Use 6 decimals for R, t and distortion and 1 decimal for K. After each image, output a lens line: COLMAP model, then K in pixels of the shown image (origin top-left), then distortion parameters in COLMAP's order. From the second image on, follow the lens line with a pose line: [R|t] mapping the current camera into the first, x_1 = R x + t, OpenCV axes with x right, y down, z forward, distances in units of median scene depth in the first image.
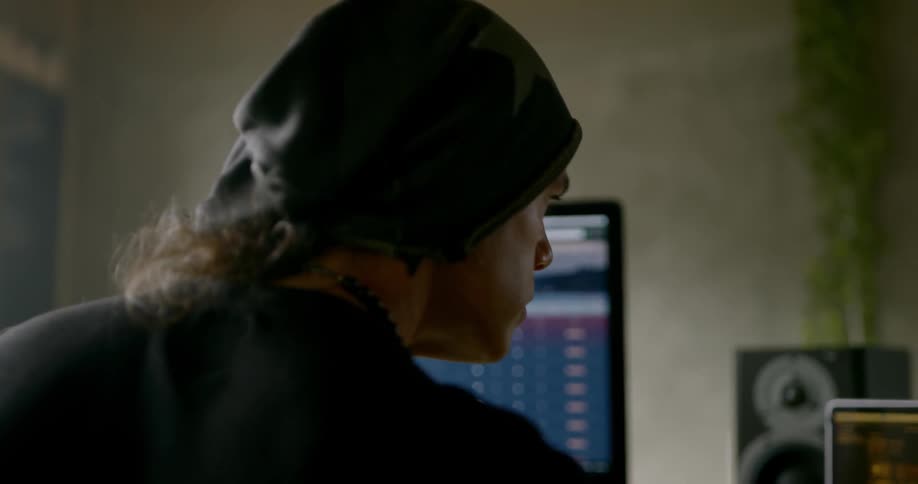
lens RADIAL K [[1066.2, 0, 466.7], [0, 1066.2, 248.5], [0, 0, 1]] dist [-0.042085, 0.000000]
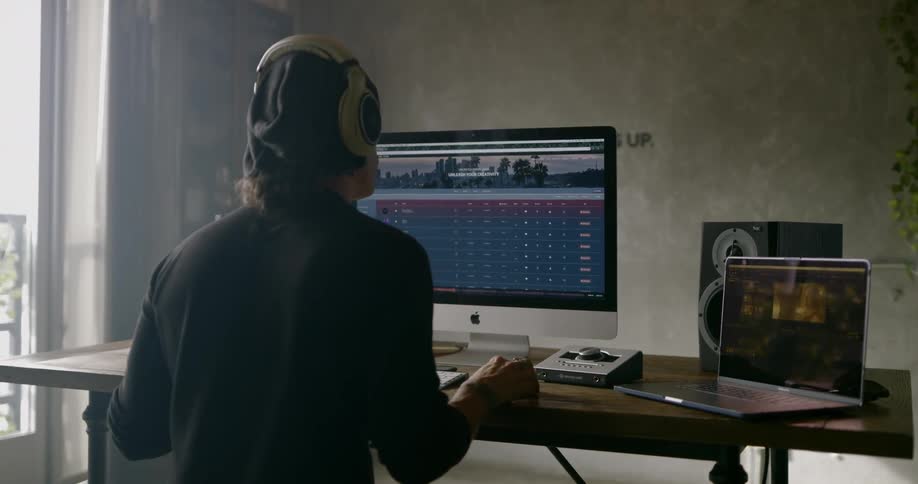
lens RADIAL K [[1066.2, 0, 461.1], [0, 1066.2, 243.3], [0, 0, 1]] dist [-0.042085, 0.000000]
pose [[0.975816, 0.013485, -0.218177, 0.267520], [0.012297, 0.993128, 0.116386, -0.059872], [0.218247, -0.116255, 0.968944, -0.574881]]
